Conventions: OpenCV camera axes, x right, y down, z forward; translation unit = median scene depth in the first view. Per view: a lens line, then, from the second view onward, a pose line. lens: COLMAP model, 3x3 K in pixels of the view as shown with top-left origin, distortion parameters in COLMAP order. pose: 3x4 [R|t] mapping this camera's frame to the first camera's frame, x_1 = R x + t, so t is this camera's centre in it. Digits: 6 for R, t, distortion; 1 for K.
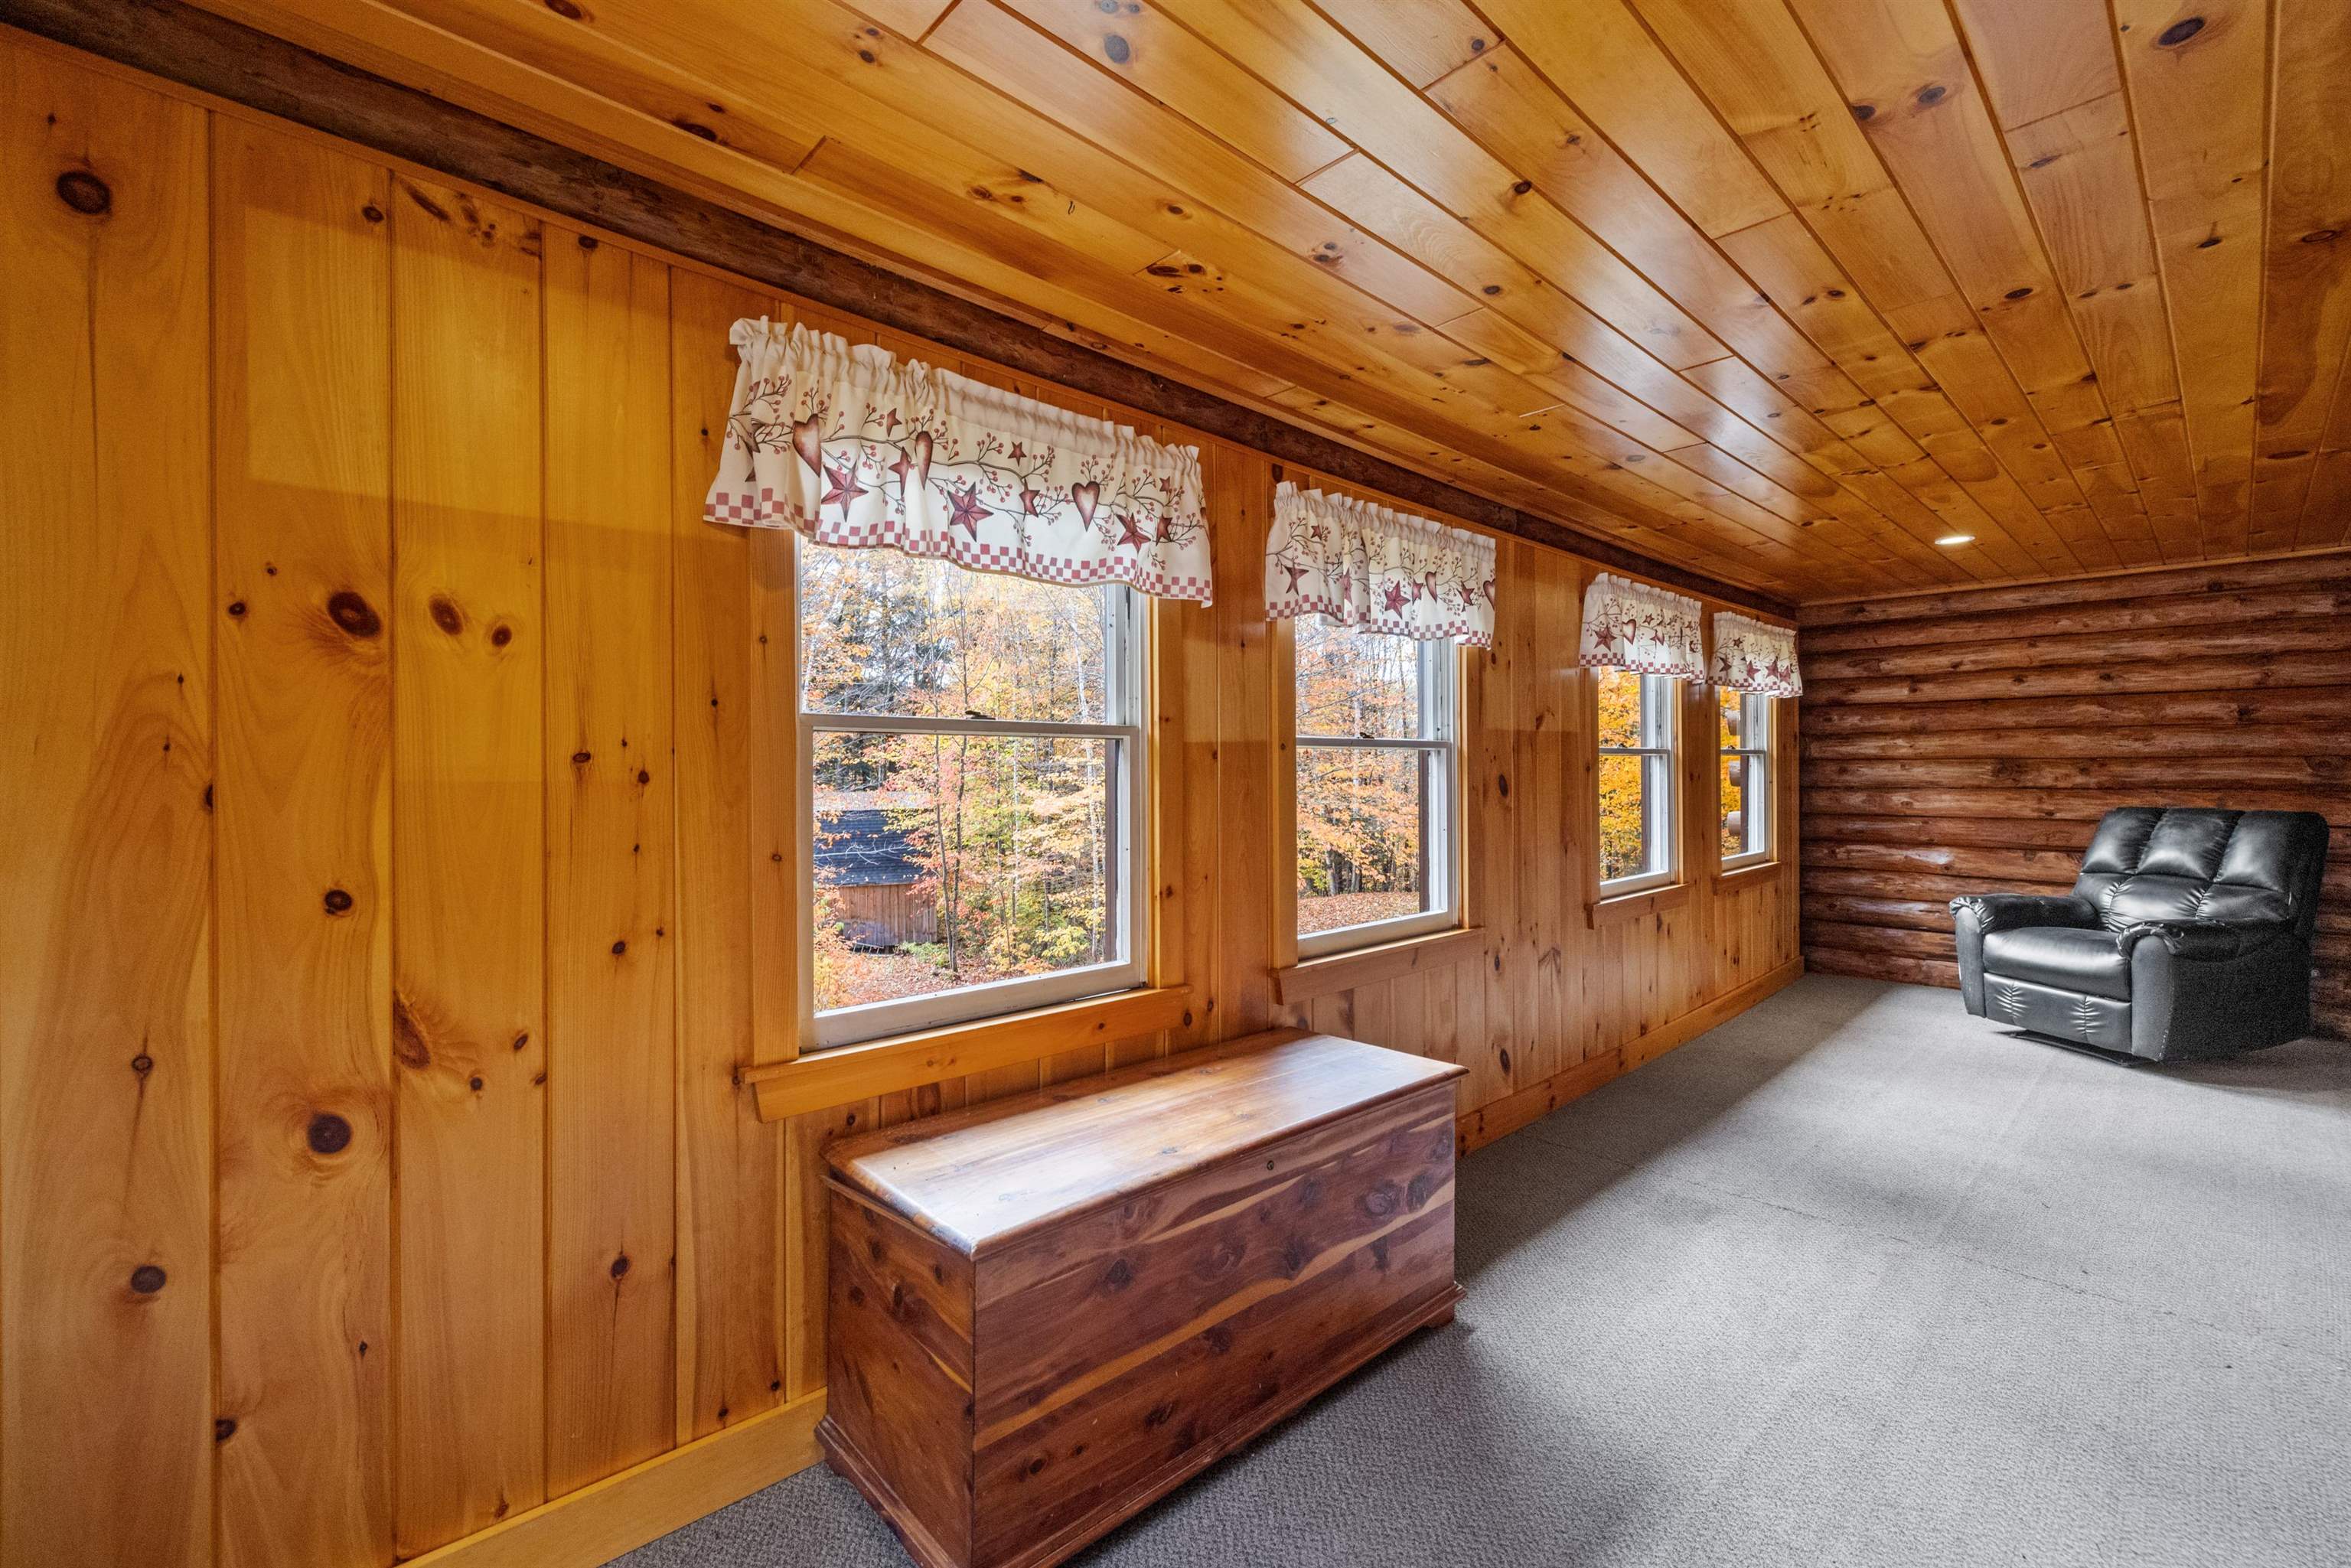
lens RADIAL K [[986.3, 0, 1182.5], [0, 986.3, 777.2], [0, 0, 1]] dist [-0.001566, -0.000638]
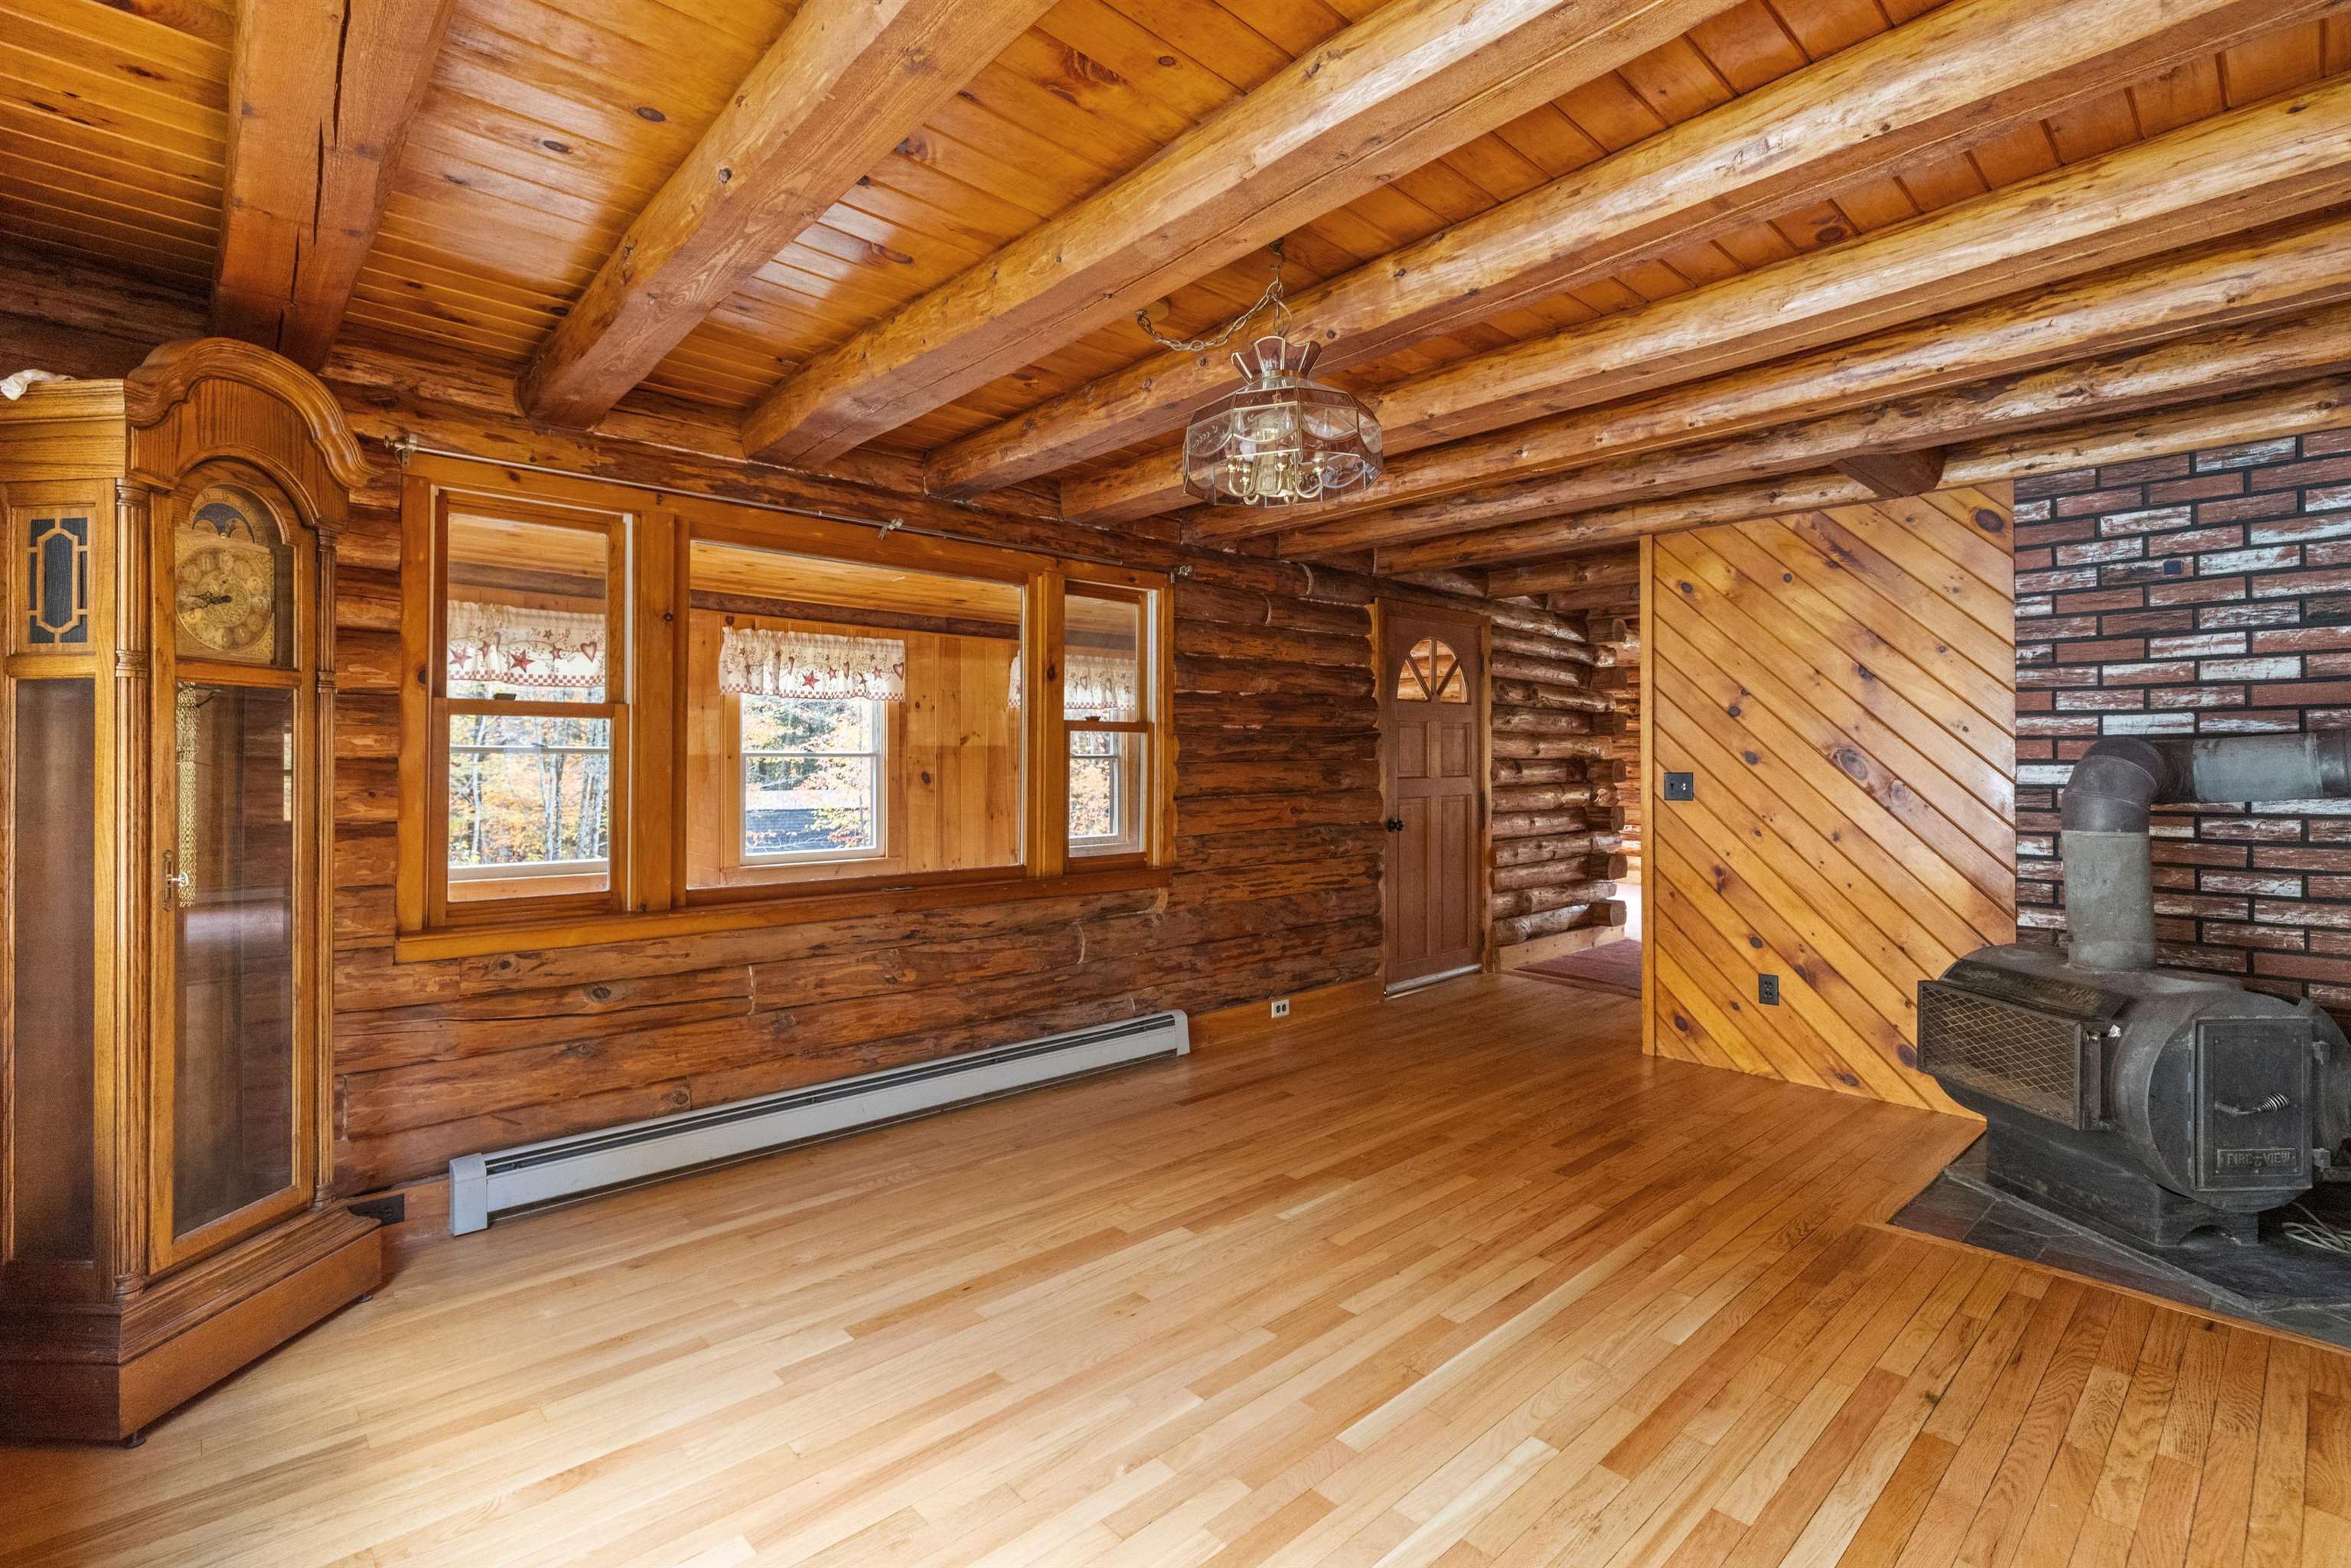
lens RADIAL K [[1063.3, 0, 1168.6], [0, 1063.3, 765.0], [0, 0, 1]] dist [-0.000733, -0.000053]
pose [[0.999967, 0.001642, -0.008013, 1.126832], [-0.001706, 0.999966, -0.008026, 0.000187], [0.007999, 0.008039, 0.999936, -1.285319]]
